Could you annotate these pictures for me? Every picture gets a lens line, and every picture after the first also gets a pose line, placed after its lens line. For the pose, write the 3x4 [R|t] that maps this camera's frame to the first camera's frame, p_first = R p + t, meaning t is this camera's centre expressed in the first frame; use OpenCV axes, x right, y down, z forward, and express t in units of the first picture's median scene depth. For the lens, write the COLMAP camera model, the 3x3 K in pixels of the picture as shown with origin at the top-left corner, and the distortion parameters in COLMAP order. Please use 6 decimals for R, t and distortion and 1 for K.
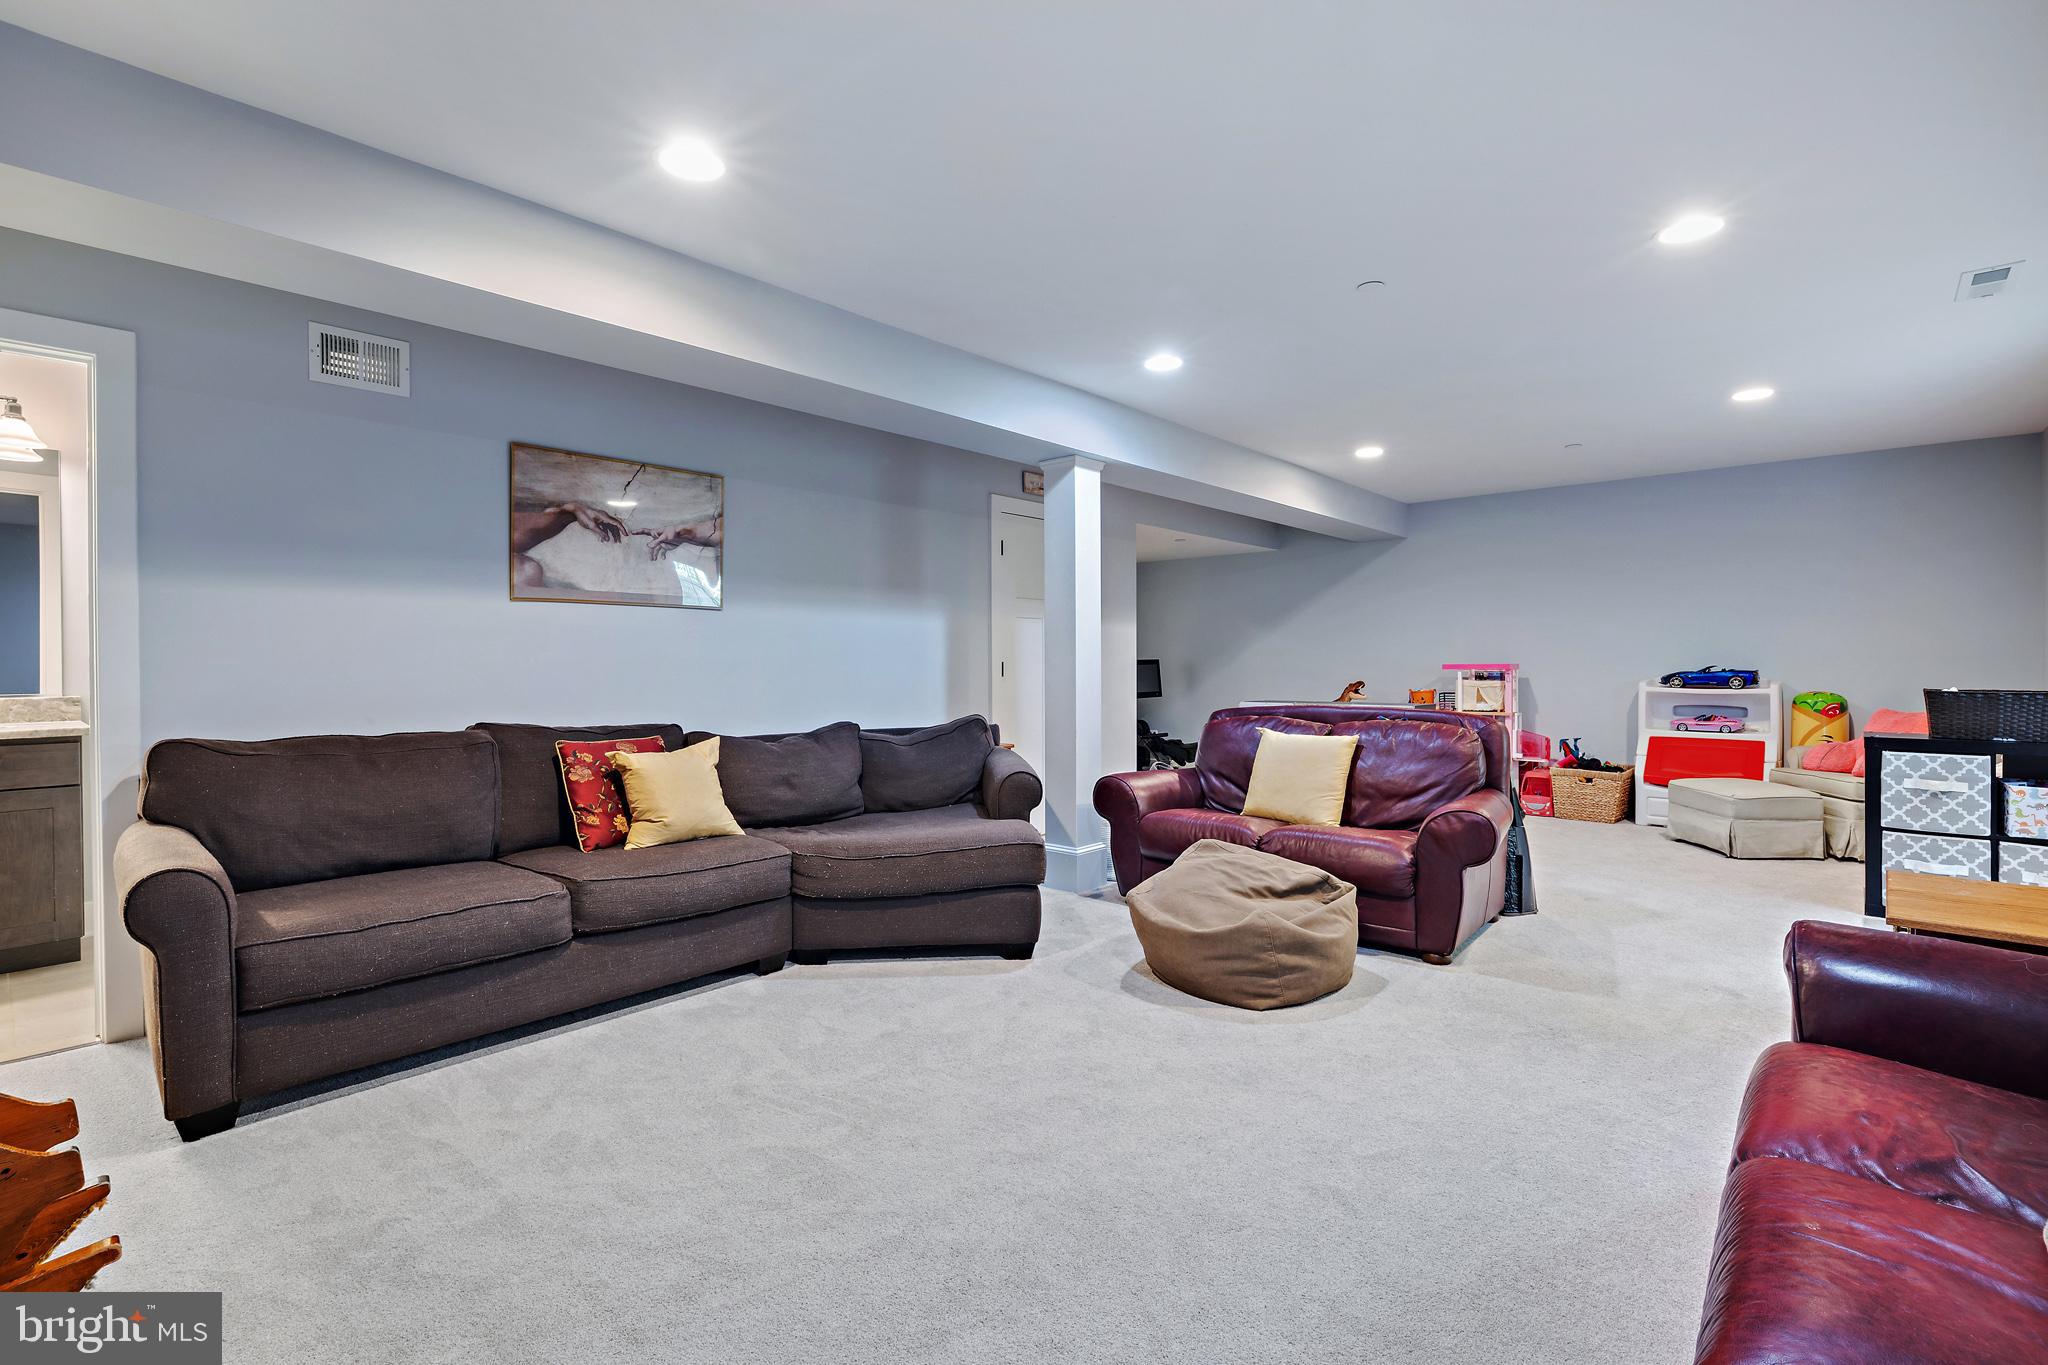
lens RADIAL K [[939.3, 0, 1022.3], [0, 939.3, 675.7], [0, 0, 1]] dist [-0.007098, 0.001895]
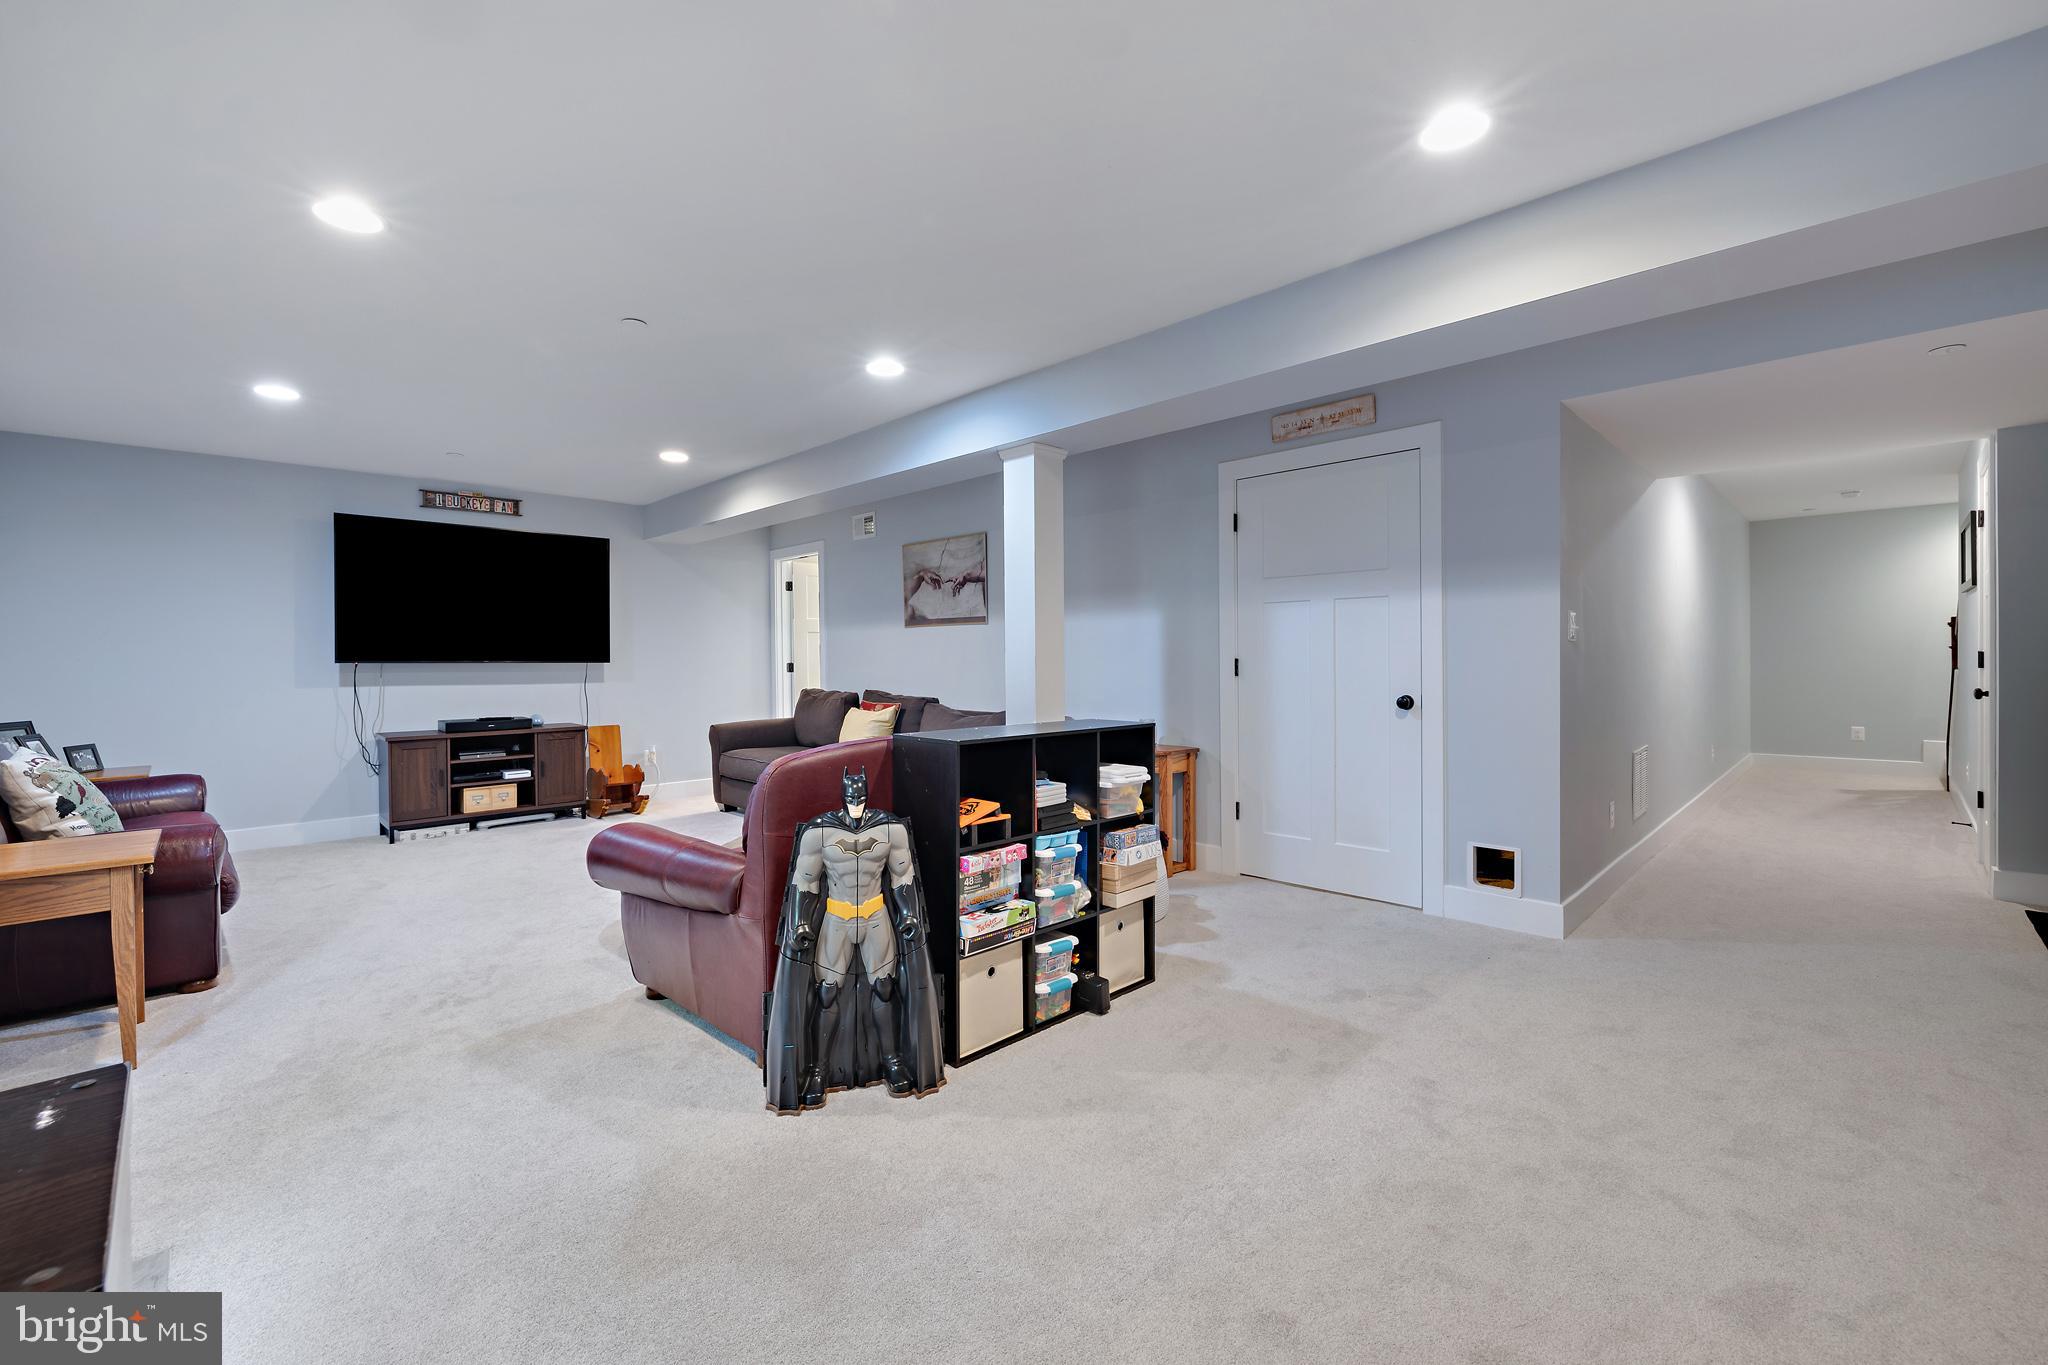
lens RADIAL K [[860.9, 0, 1014.0], [0, 860.9, 667.0], [0, 0, 1]] dist [-0.001096, -0.000291]
pose [[-0.058781, 0.015266, -0.998154, 1.045025], [-0.003082, 0.999876, 0.015473, -0.026330], [0.998266, 0.003986, -0.058726, 1.170650]]
